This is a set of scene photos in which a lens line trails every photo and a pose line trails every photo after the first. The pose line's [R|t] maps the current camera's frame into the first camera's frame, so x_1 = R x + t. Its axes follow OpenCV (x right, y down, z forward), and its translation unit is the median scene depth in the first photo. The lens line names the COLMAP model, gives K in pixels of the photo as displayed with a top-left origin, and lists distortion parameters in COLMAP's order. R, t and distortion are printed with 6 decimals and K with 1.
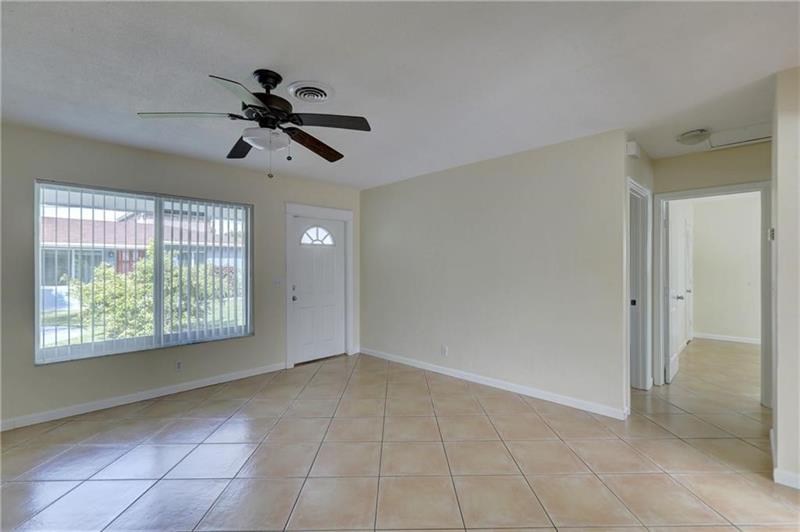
lens RADIAL K [[366.0, 0, 400.6], [0, 366.0, 267.3], [0, 0, 1]] dist [-0.001797, 0.000196]
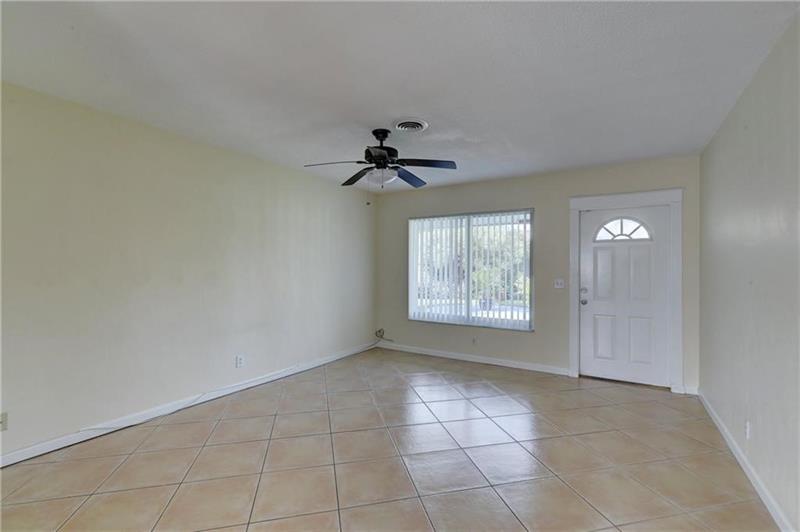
lens RADIAL K [[366.0, 0, 397.9], [0, 366.0, 260.6], [0, 0, 1]] dist [-0.001797, 0.000196]
pose [[0.207680, -0.013399, -0.978105, 0.508004], [-0.010898, 0.999812, -0.016010, 0.002477], [0.978136, 0.013985, 0.207495, 0.372977]]
